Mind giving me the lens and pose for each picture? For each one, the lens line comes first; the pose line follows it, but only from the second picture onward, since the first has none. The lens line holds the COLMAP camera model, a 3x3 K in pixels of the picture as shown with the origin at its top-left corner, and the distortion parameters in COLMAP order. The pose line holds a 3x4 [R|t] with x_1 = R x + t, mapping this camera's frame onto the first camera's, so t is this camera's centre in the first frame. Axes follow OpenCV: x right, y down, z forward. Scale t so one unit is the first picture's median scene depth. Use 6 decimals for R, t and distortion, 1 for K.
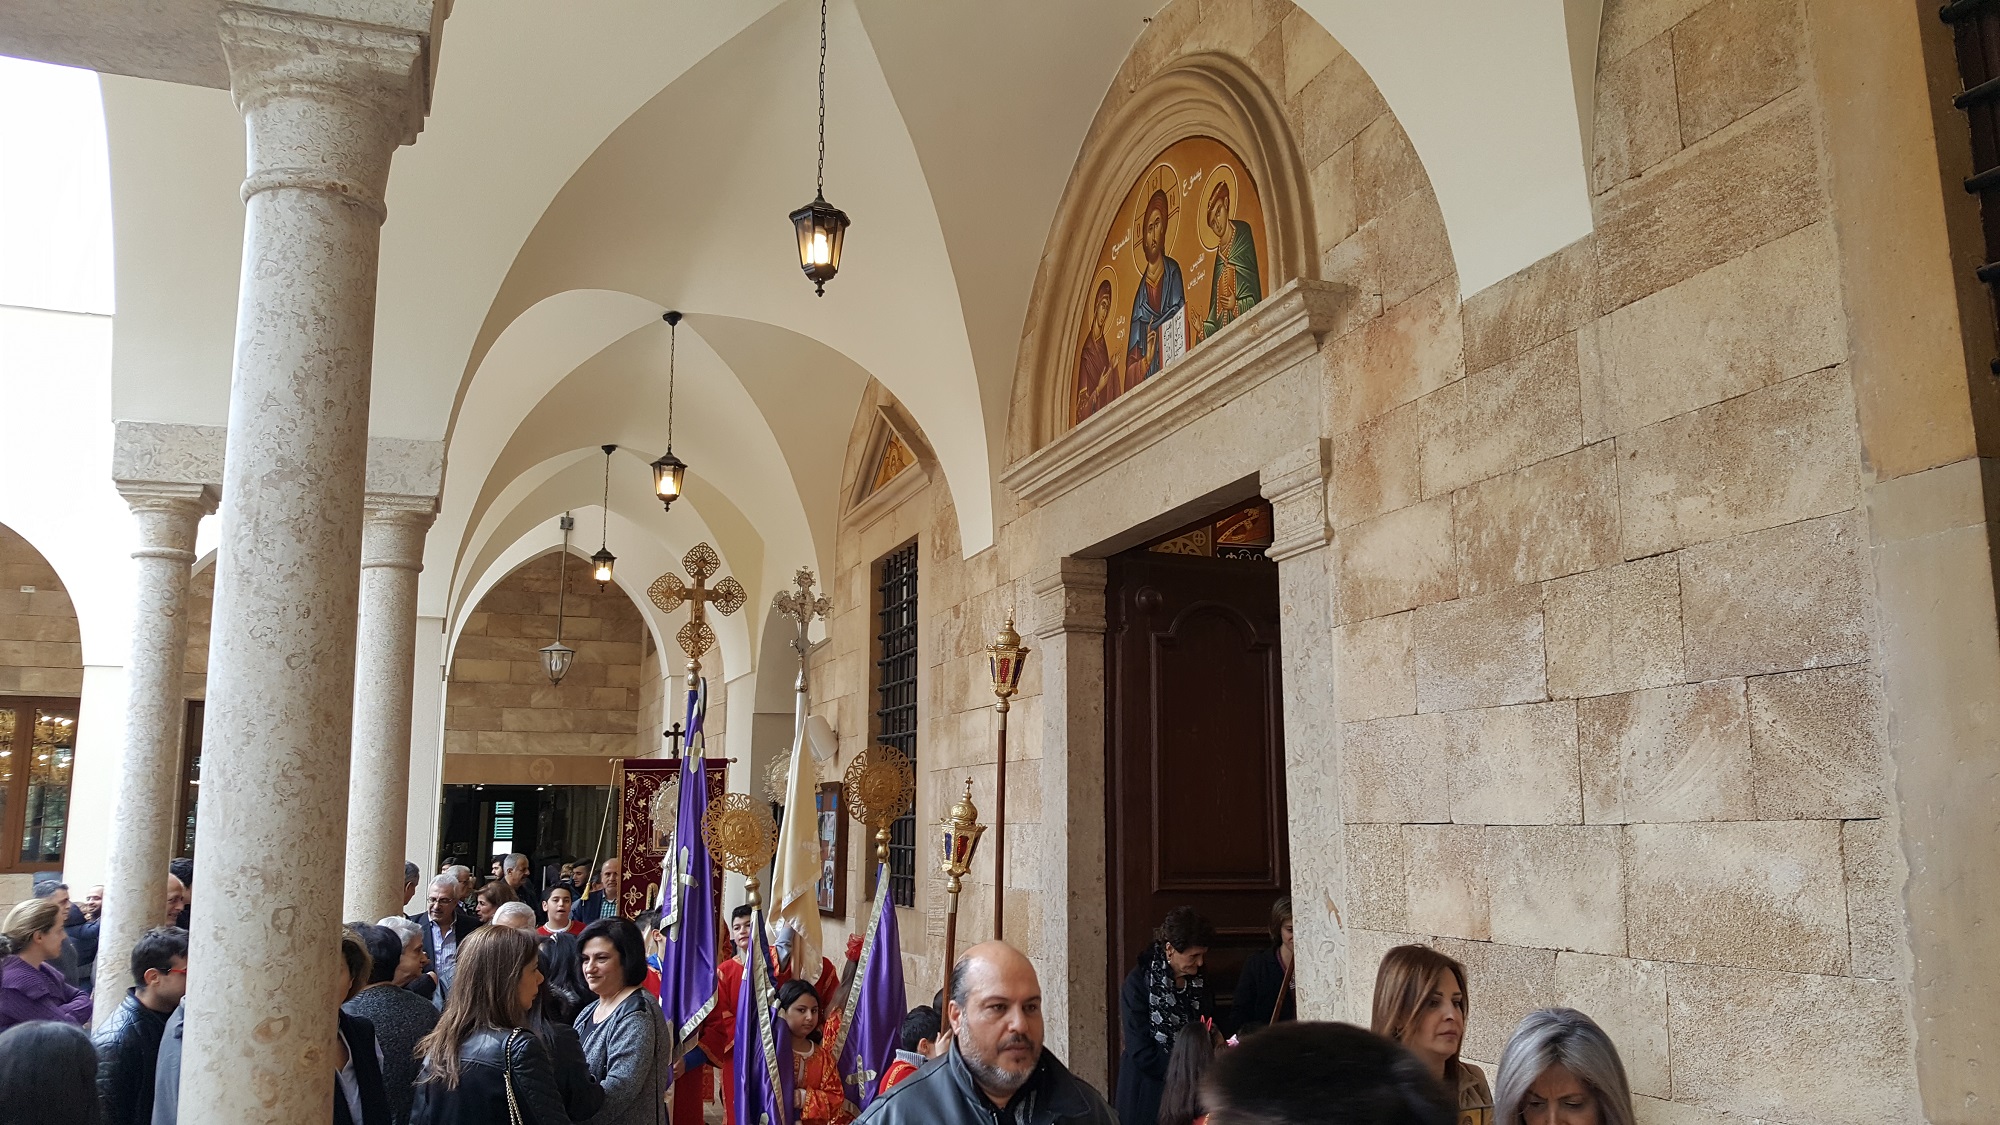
lens RADIAL K [[1487.6, 0, 999.8], [0, 1487.6, 605.4], [0, 0, 1]] dist [0.223071, -0.513762]
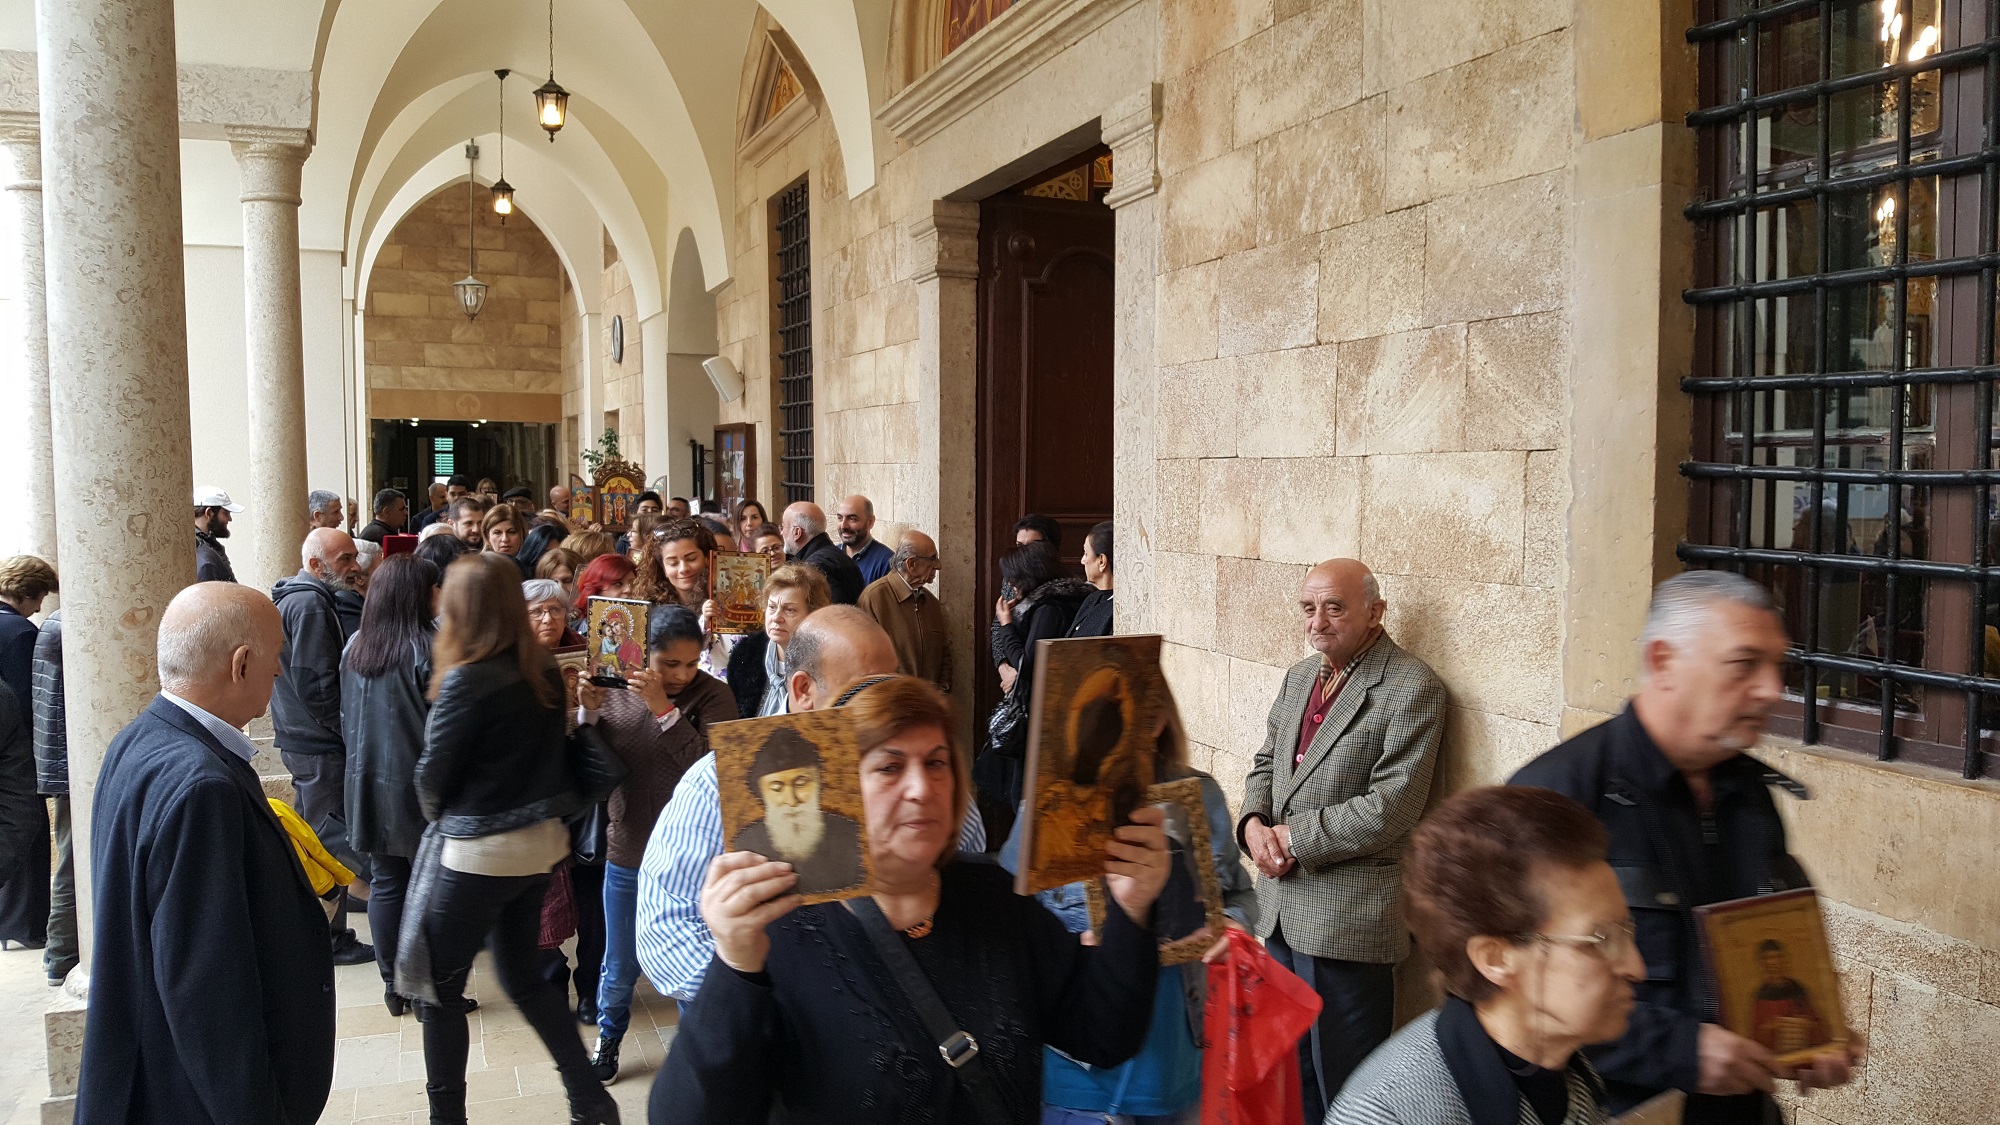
lens RADIAL K [[1487.6, 0, 999.8], [0, 1487.6, 605.4], [0, 0, 1]] dist [0.223071, -0.513762]
pose [[0.999526, 0.003652, 0.030557, 0.082273], [-0.010677, 0.972415, 0.233012, -0.005081], [-0.028863, -0.233227, 0.971994, -0.087360]]
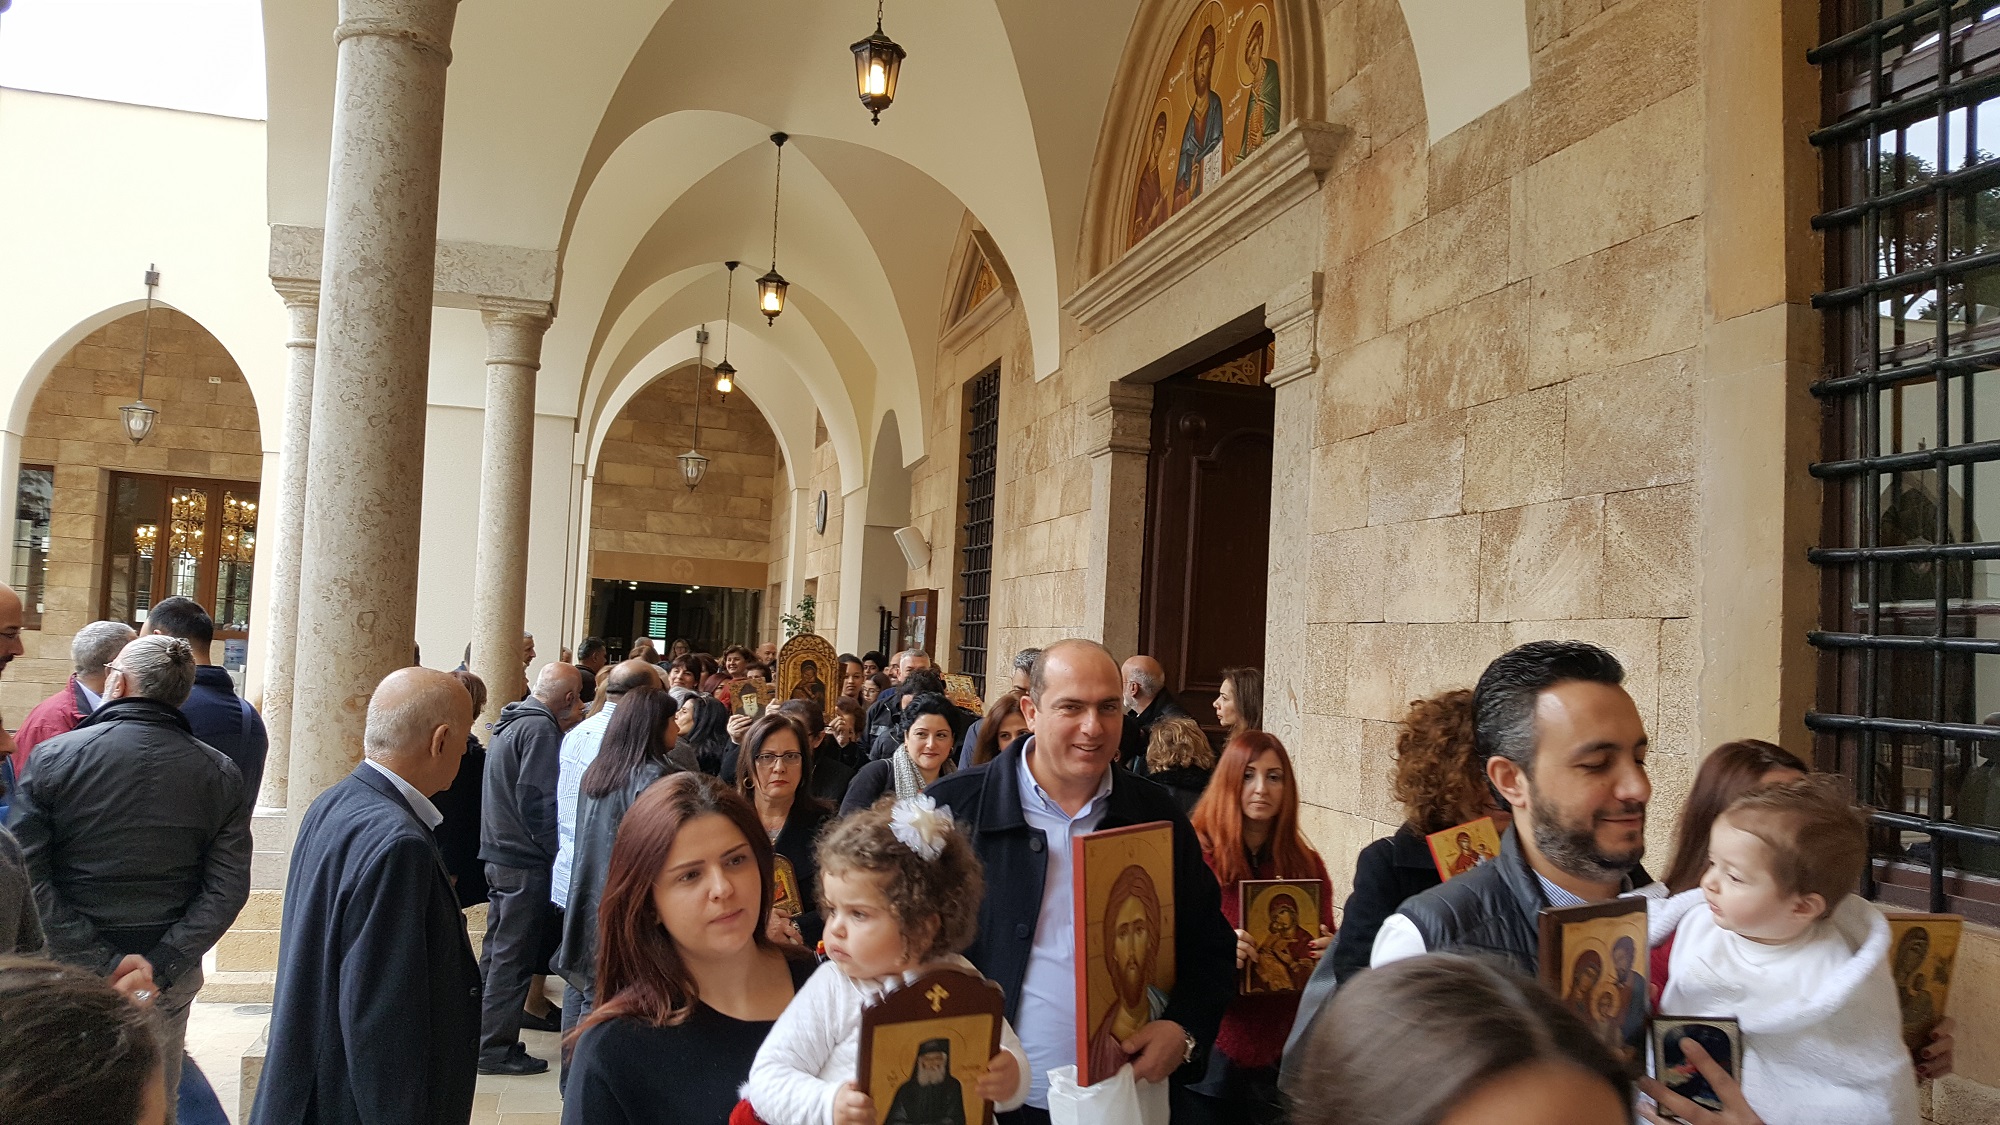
lens RADIAL K [[1487.1, 0, 1006.5], [0, 1487.1, 605.8], [0, 0, 1]] dist [0.215588, -0.495469]
pose [[0.994230, 0.052006, -0.093825, 0.111877], [-0.041262, 0.992735, 0.113027, 0.014491], [0.099021, -0.108504, 0.989152, -0.131079]]
